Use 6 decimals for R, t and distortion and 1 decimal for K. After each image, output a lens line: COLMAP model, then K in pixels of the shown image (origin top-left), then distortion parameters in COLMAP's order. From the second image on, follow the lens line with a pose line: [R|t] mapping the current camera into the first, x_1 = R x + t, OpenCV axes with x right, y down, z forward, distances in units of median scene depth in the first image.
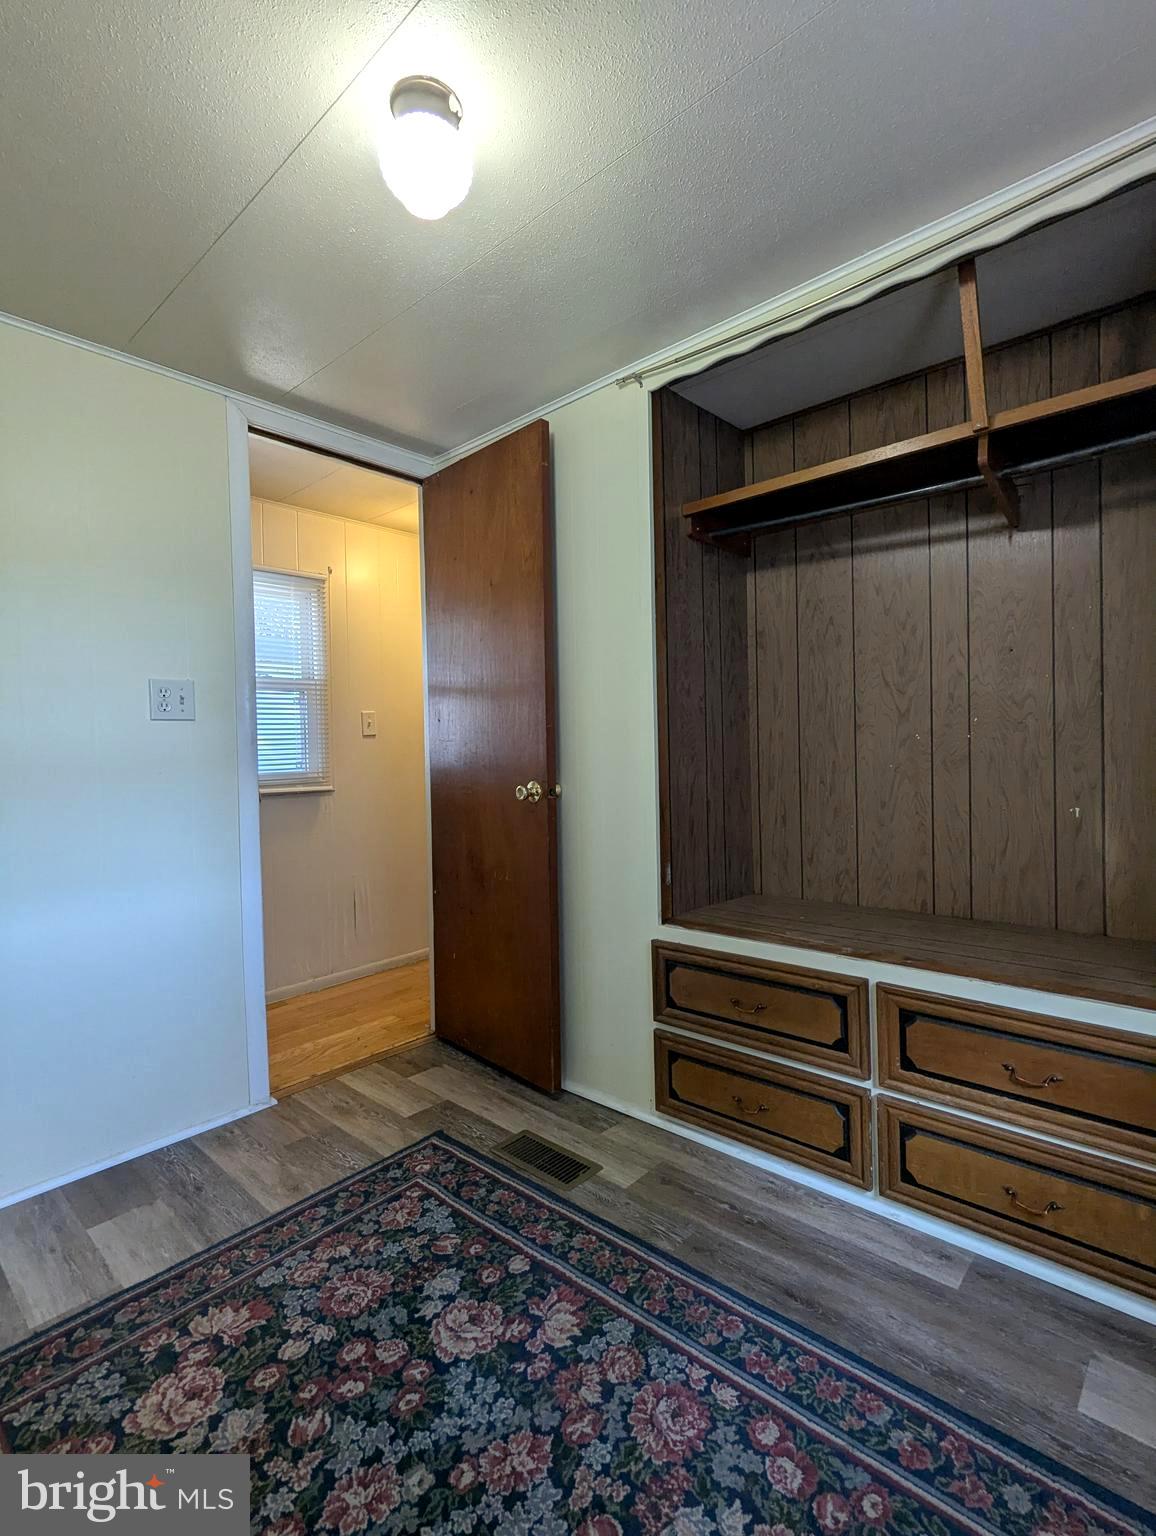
lens RADIAL K [[731.1, 0, 575.1], [0, 731.1, 758.6], [0, 0, 1]] dist [0.001536, -0.001555]
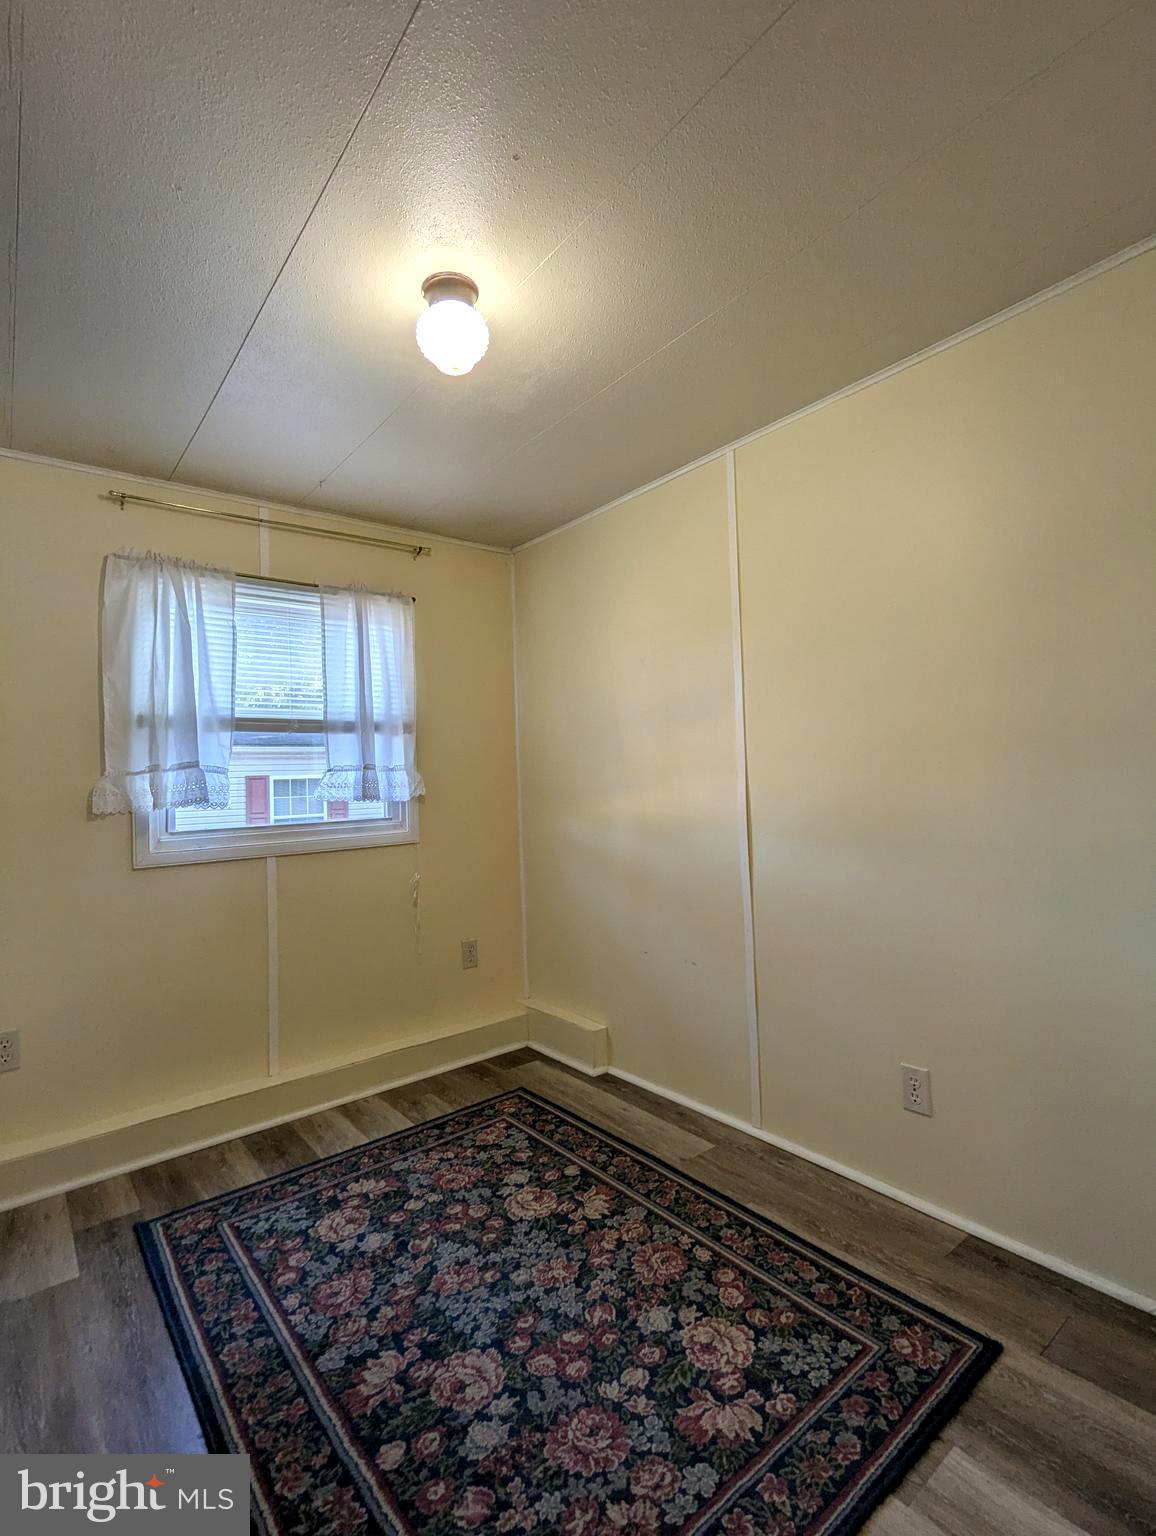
lens RADIAL K [[731.1, 0, 577.0], [0, 731.1, 764.7], [0, 0, 1]] dist [0.001536, -0.001555]
pose [[-0.986046, 0.063877, 0.153733, -0.515153], [0.062523, 0.997950, -0.013634, -0.041941], [-0.154289, -0.003832, -0.988018, 2.023879]]
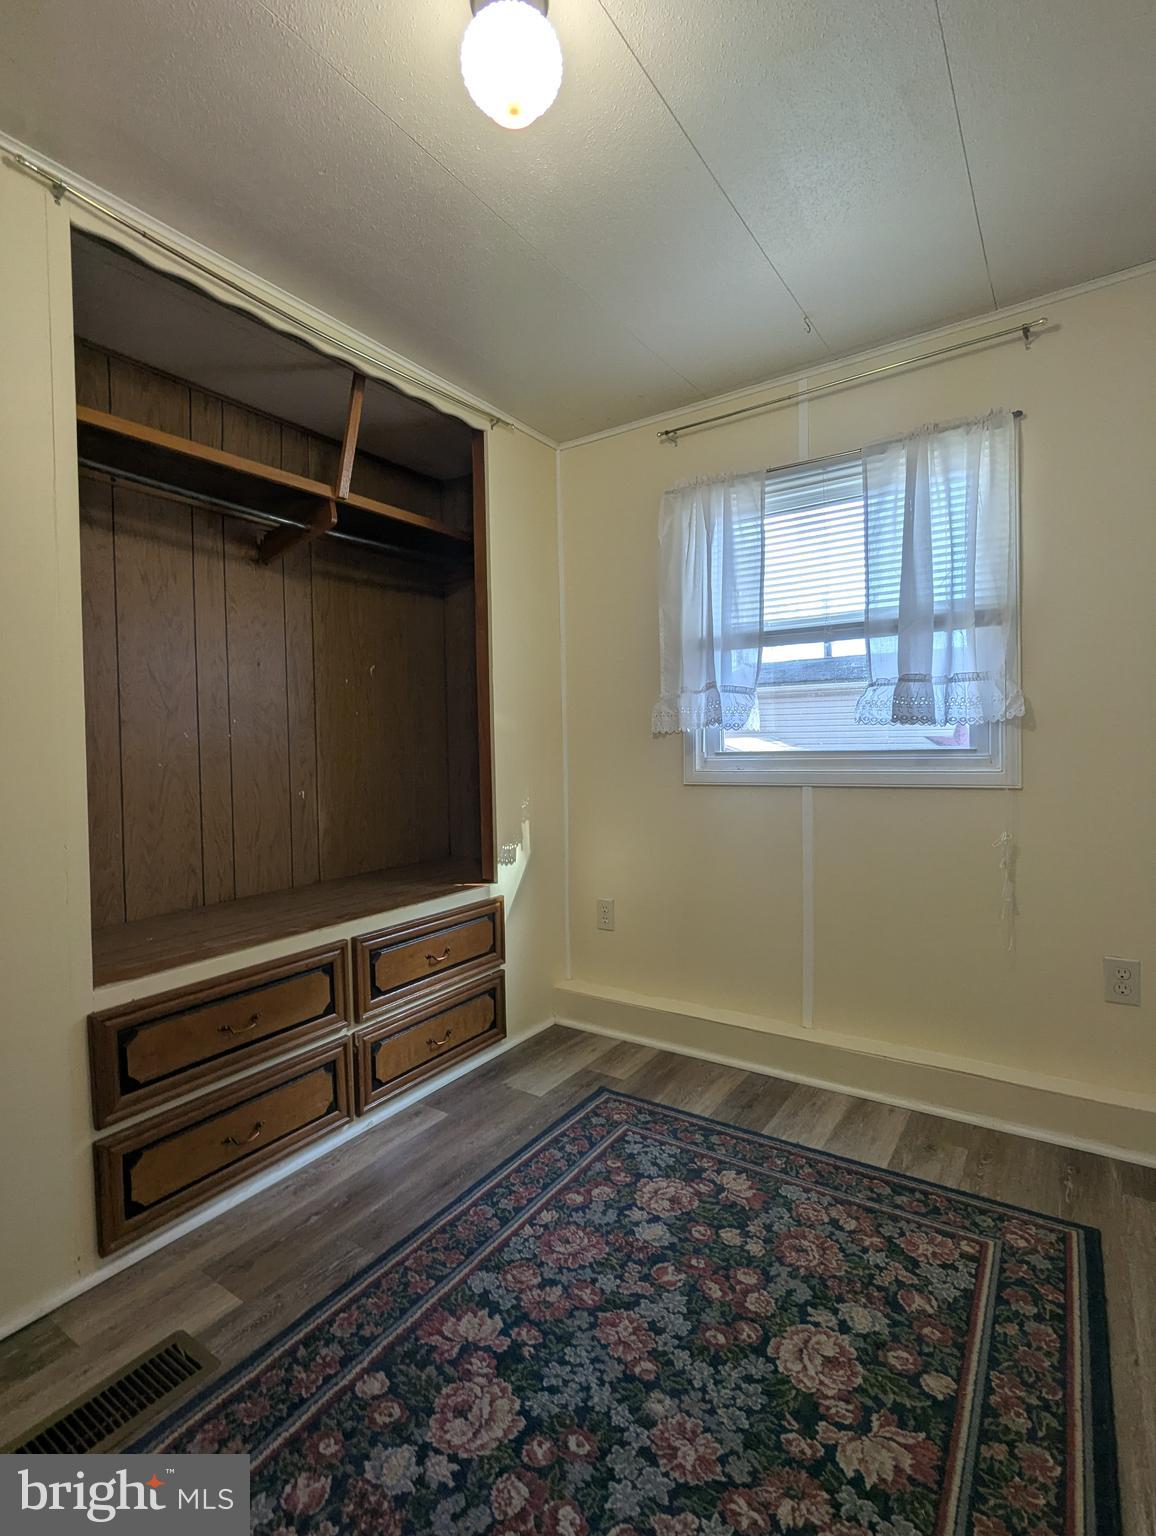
lens RADIAL K [[731.1, 0, 581.1], [0, 731.1, 758.9], [0, 0, 1]] dist [0.001536, -0.001555]
pose [[-0.142406, 0.000690, 0.989808, -1.015776], [0.038723, 0.999238, 0.004874, 0.032136], [-0.989051, 0.039023, -0.142324, 0.994645]]
